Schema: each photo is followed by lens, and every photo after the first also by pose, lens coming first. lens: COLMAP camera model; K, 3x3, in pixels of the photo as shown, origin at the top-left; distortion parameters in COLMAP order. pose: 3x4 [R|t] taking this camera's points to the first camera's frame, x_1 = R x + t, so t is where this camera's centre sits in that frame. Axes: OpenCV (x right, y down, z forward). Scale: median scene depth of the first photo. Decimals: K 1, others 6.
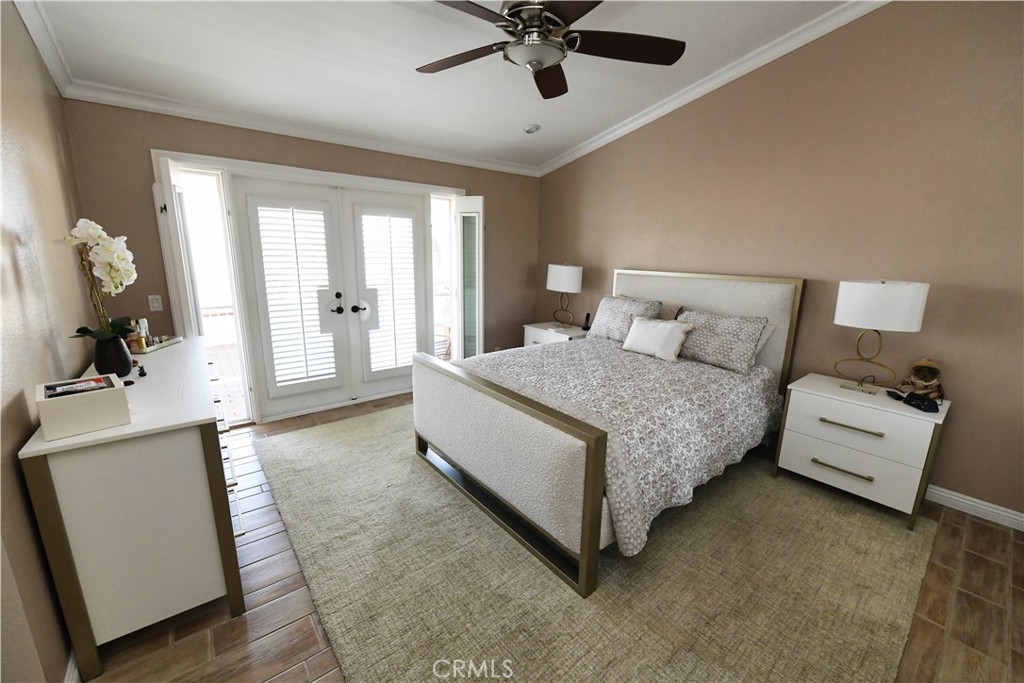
lens RADIAL K [[404.8, 0, 517.2], [0, 404.8, 342.3], [0, 0, 1]] dist [-0.011145, -0.000197]
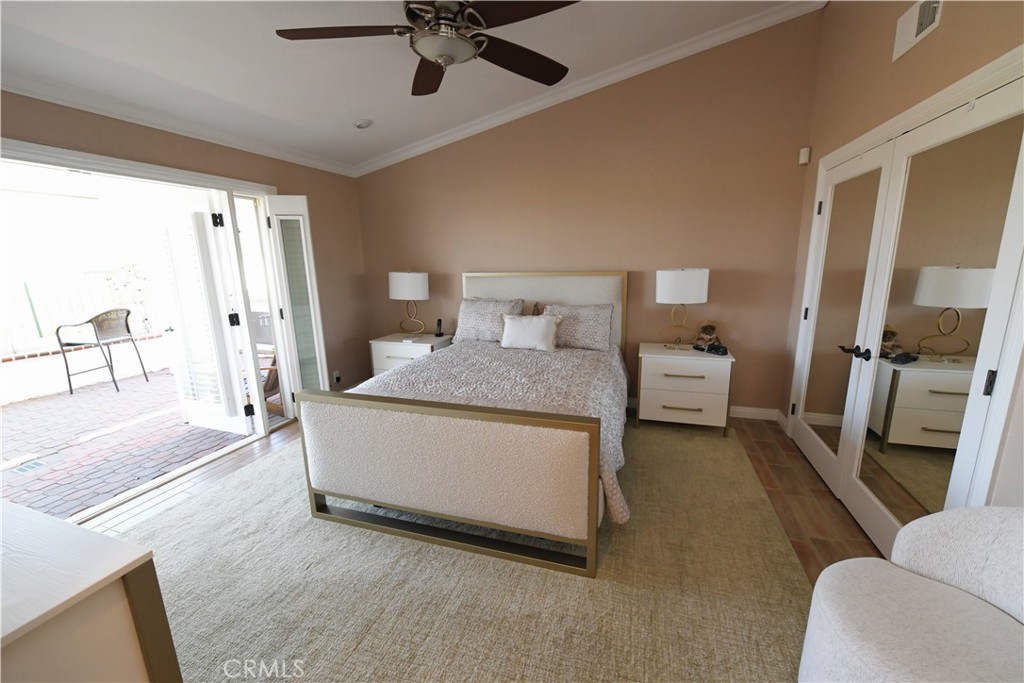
lens RADIAL K [[404.8, 0, 517.2], [0, 404.8, 342.3], [0, 0, 1]] dist [-0.011145, -0.000197]
pose [[0.837202, -0.146900, 0.526795, -0.334643], [0.153692, 0.987628, 0.031152, -0.031297], [-0.524853, 0.054884, 0.849422, 0.119819]]
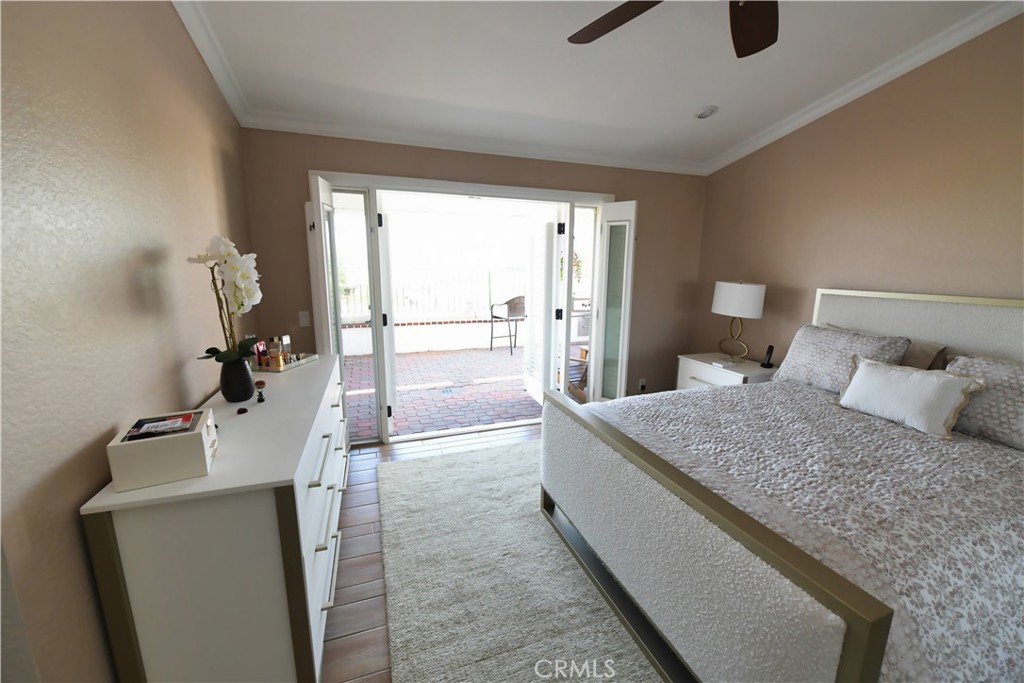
lens RADIAL K [[404.8, 0, 517.2], [0, 404.8, 342.3], [0, 0, 1]] dist [-0.011145, -0.000197]
pose [[0.945926, 0.049798, -0.320537, -0.057921], [-0.061095, 0.997812, -0.025278, -0.052001], [0.318577, 0.043494, 0.946899, 0.228014]]
